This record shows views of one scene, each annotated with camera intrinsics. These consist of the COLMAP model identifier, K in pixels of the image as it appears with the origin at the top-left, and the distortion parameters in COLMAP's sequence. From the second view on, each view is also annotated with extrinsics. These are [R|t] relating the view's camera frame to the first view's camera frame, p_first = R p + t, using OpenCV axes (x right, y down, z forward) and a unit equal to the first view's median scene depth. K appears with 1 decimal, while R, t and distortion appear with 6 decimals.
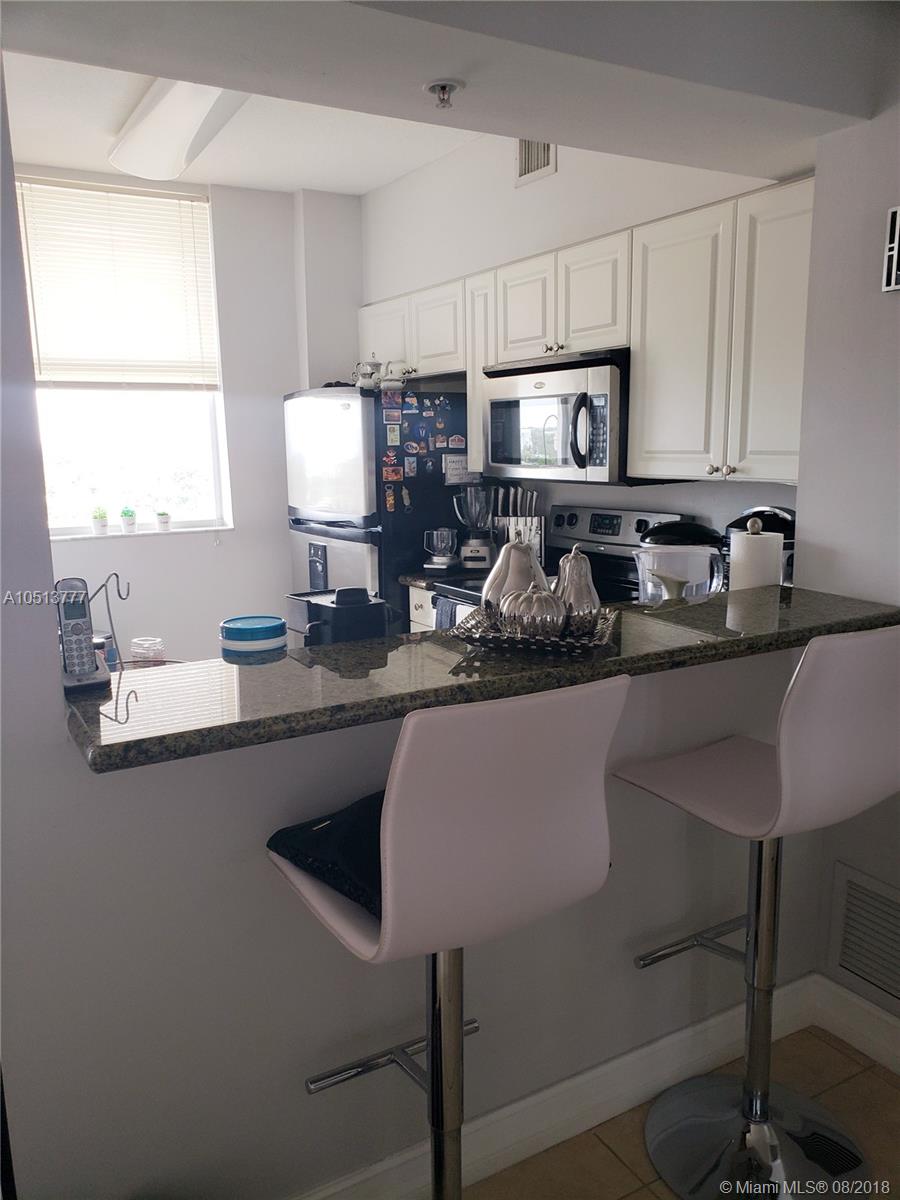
lens RADIAL K [[928.7, 0, 448.9], [0, 928.7, 605.8], [0, 0, 1]] dist [0.002709, -0.004723]
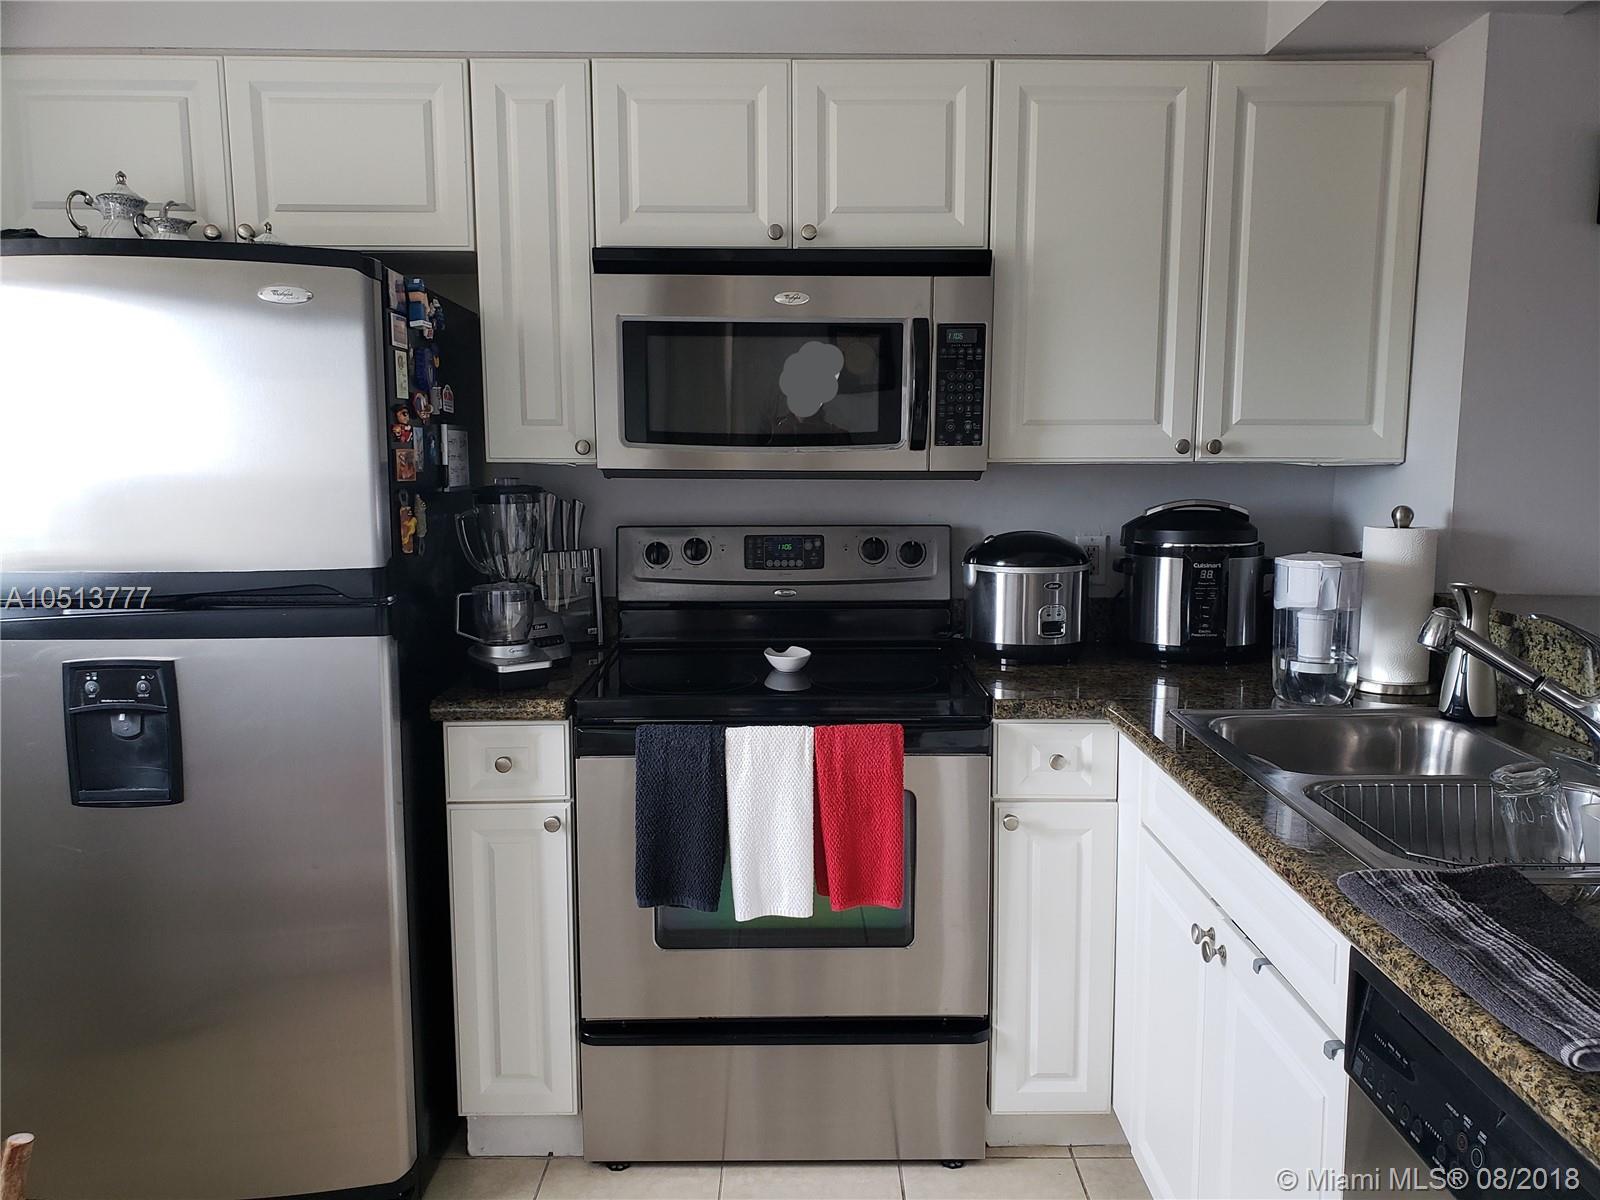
lens RADIAL K [[1202.9, 0, 798.5], [0, 1202.9, 593.2], [0, 0, 1]] dist [0.012345, 0.002328]
pose [[0.504289, -0.085698, 0.859272, -0.478489], [0.143316, 0.989569, 0.014583, -0.071850], [-0.851559, 0.115794, 0.511311, 0.612600]]
